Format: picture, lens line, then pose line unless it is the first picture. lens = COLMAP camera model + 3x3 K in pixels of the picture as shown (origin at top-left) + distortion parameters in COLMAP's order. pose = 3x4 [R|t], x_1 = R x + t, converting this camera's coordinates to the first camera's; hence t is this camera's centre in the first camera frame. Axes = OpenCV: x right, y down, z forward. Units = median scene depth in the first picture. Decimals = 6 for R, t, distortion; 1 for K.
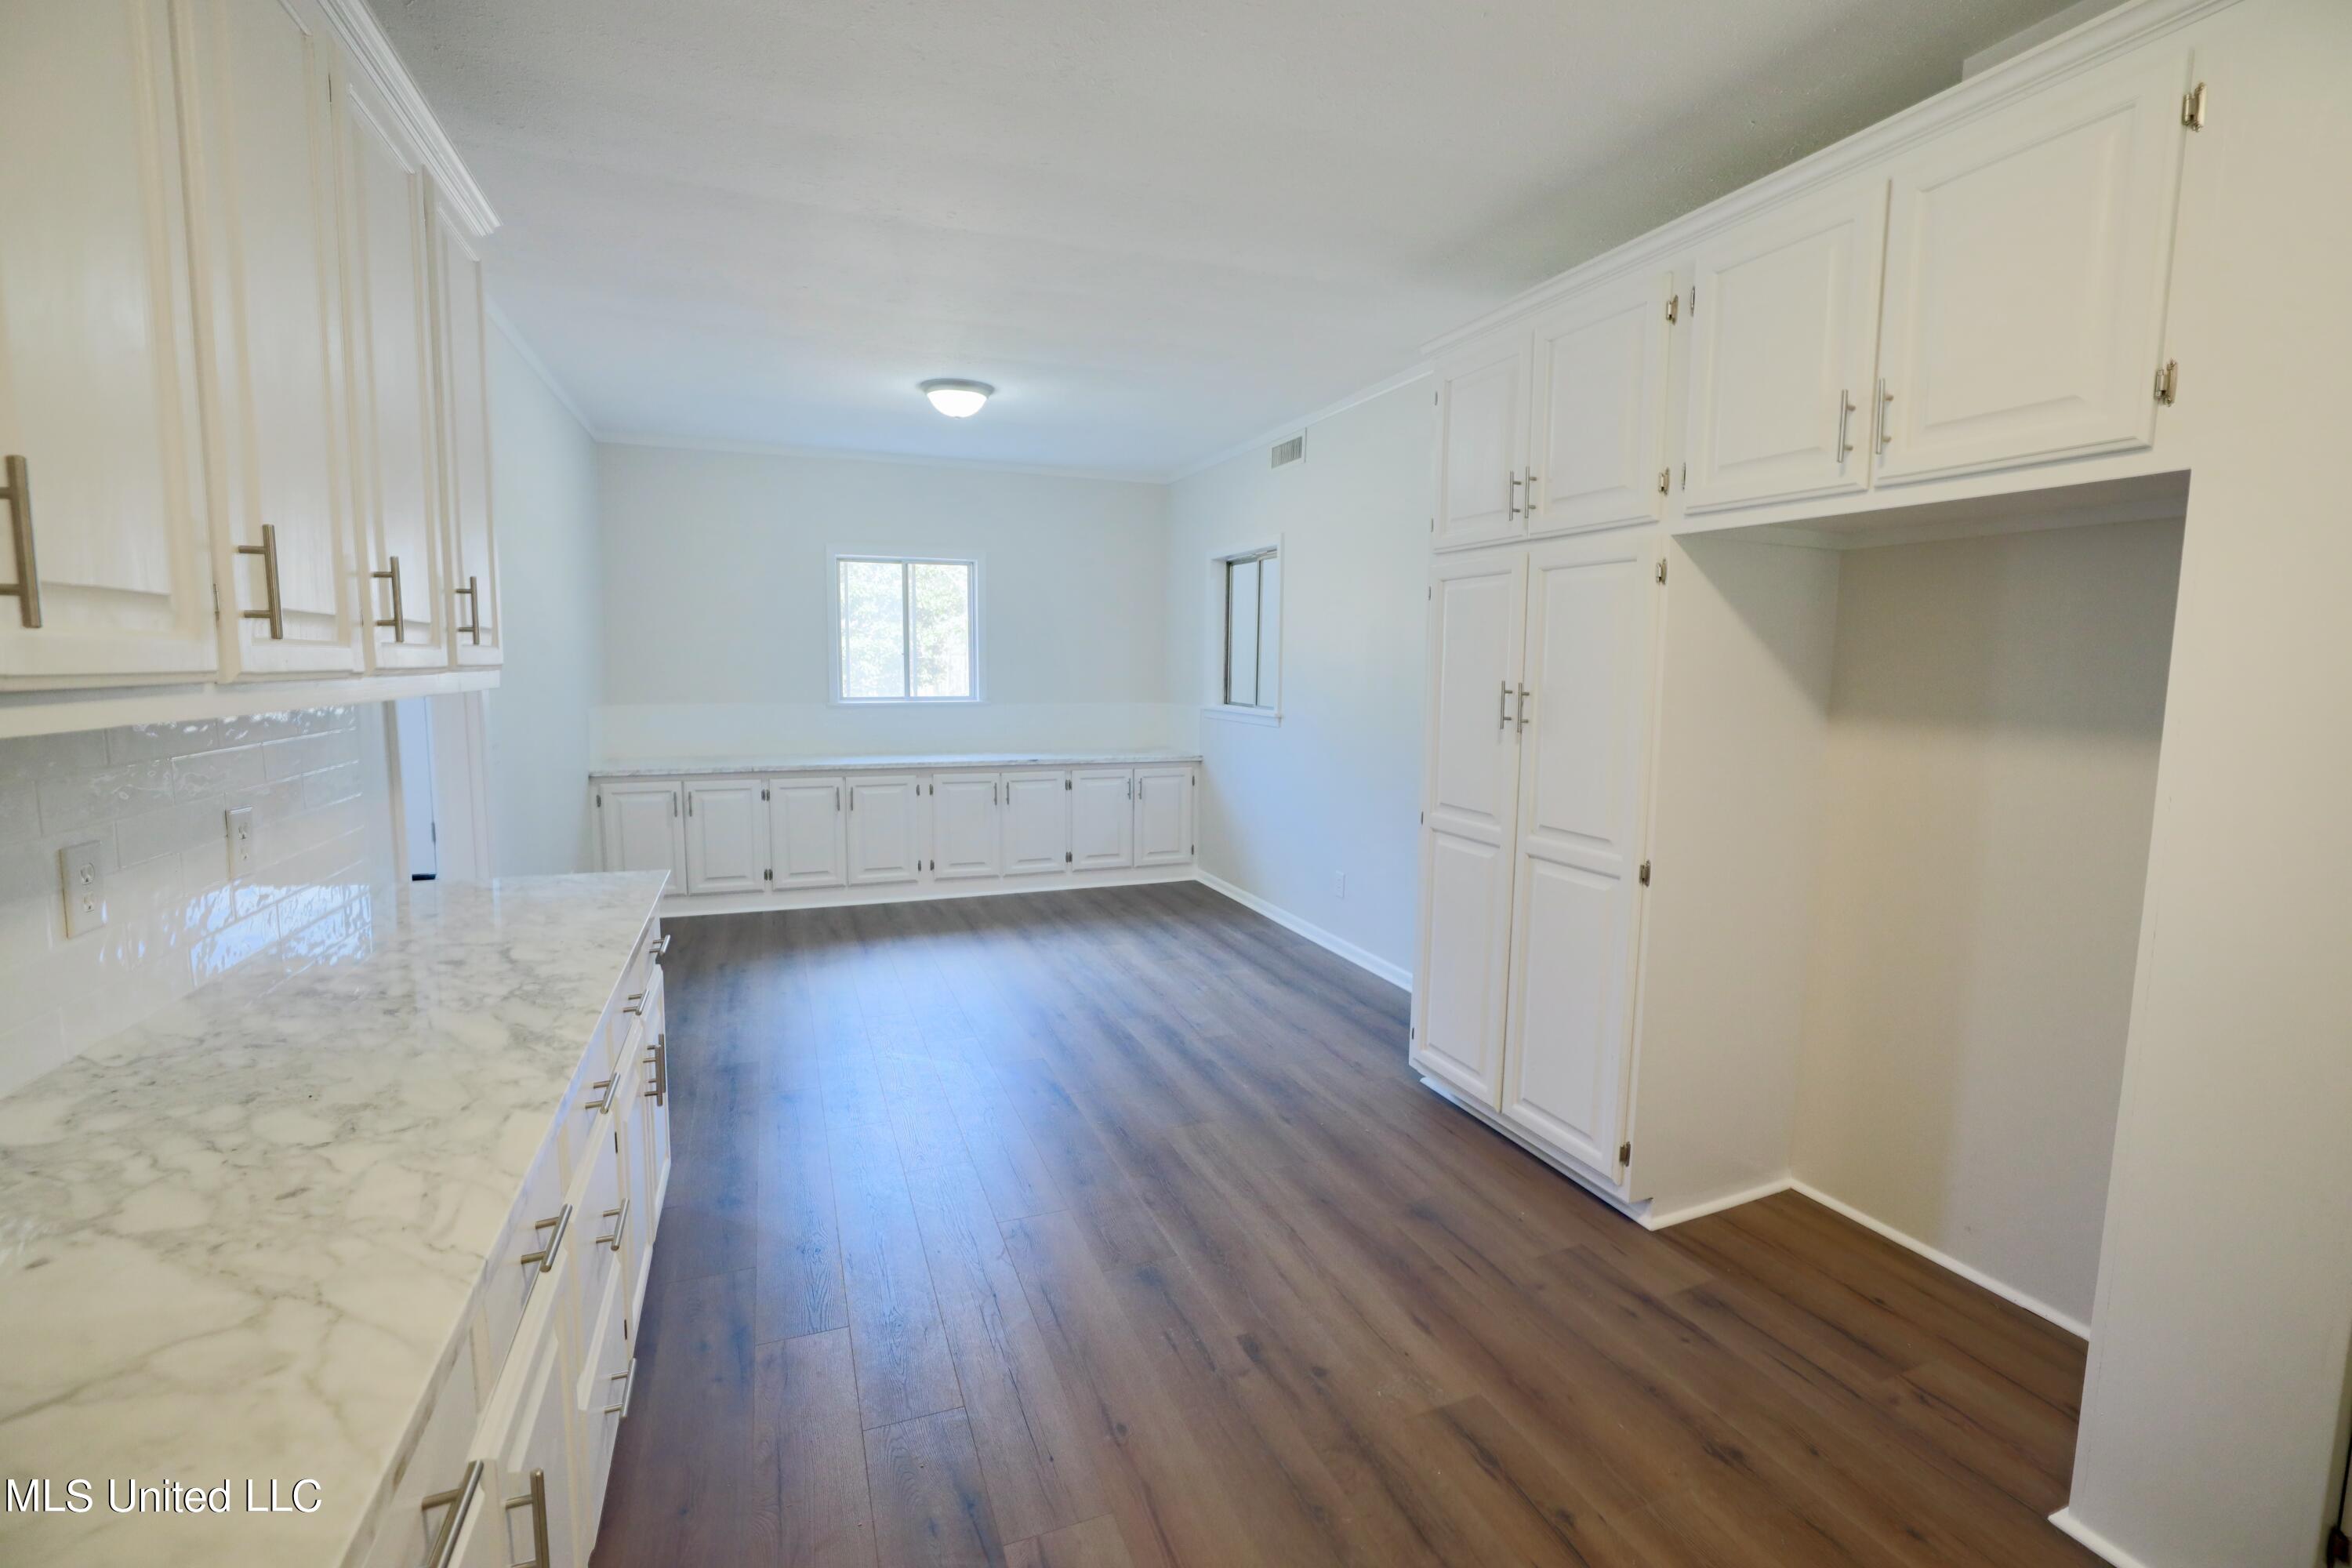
lens RADIAL K [[1022.8, 0, 1171.4], [0, 1022.8, 759.7], [0, 0, 1]] dist [-0.016662, 0.000123]
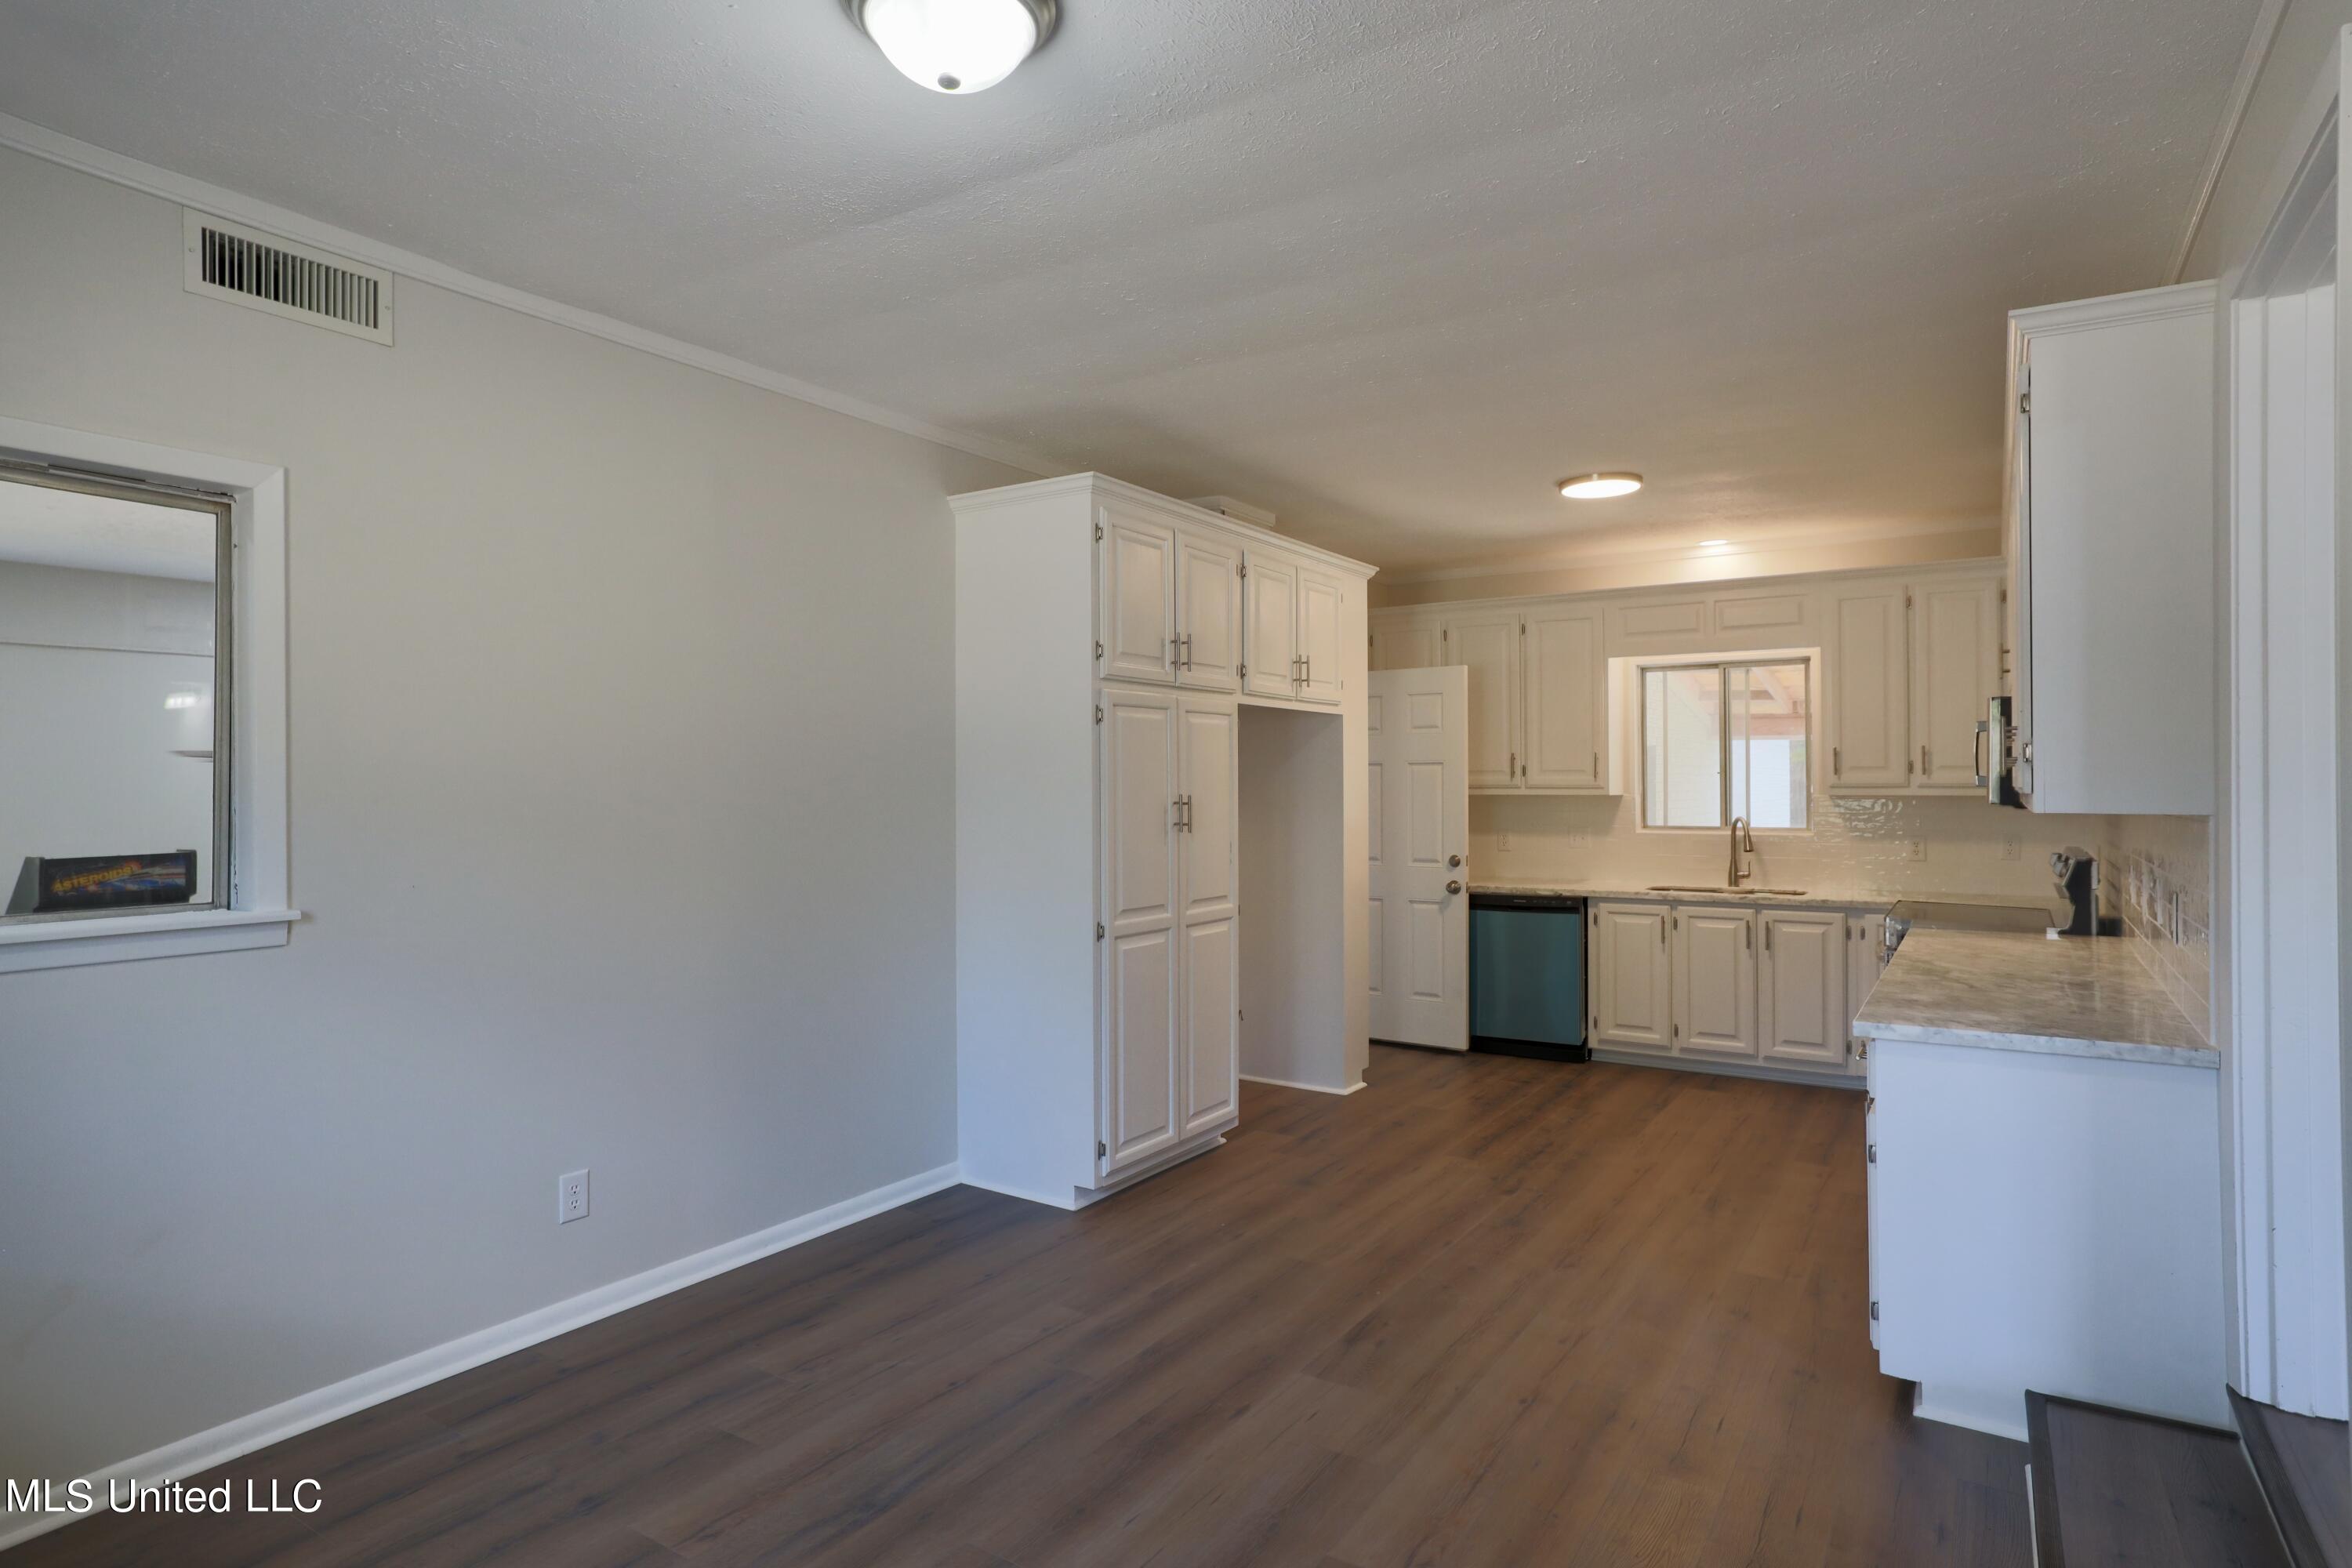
lens RADIAL K [[1299.0, 0, 1175.8], [0, 1299.0, 779.1], [0, 0, 1]] dist [-0.001035, -0.000195]
pose [[-0.585082, -0.008786, 0.810927, -0.513970], [0.070717, 0.995580, 0.061808, -0.103029], [-0.807885, 0.093509, -0.581874, 1.020033]]
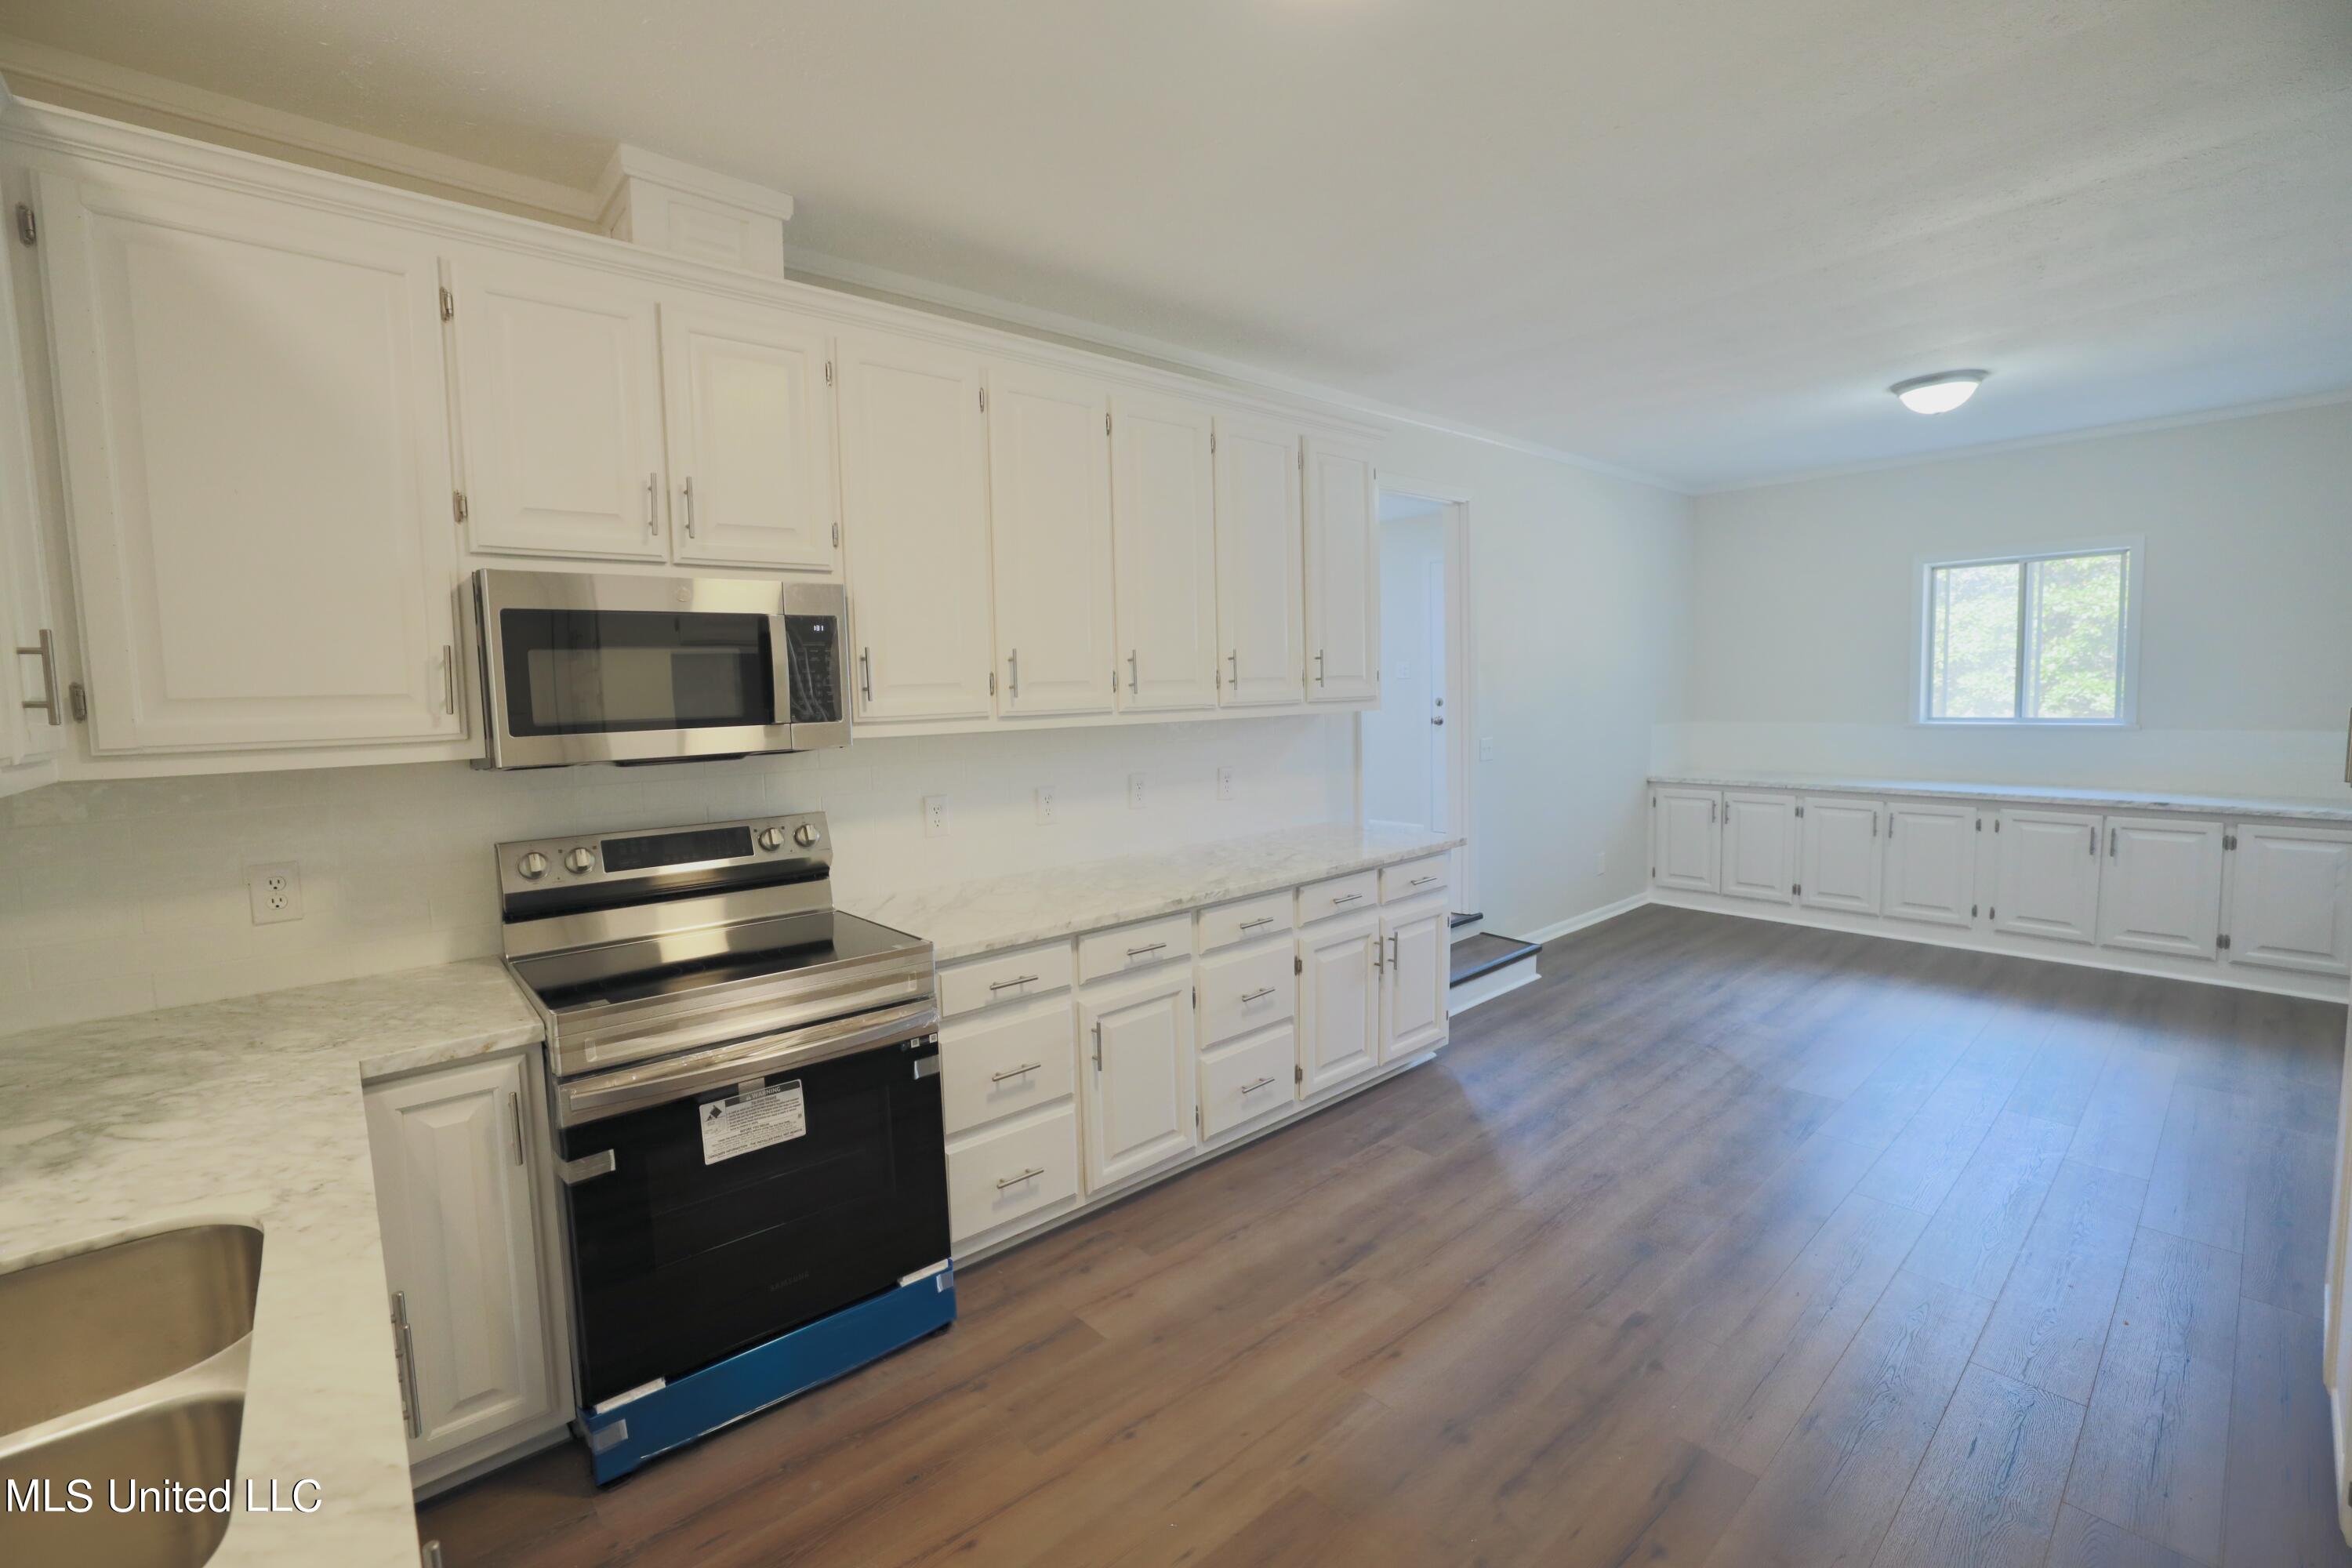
lens RADIAL K [[1022.8, 0, 1178.3], [0, 1022.8, 776.9], [0, 0, 1]] dist [-0.016662, 0.000123]
pose [[0.349075, 0.066401, -0.934739, 0.345191], [-0.063302, 0.996879, 0.047175, -0.009427], [0.934954, 0.042704, 0.352188, 0.052700]]
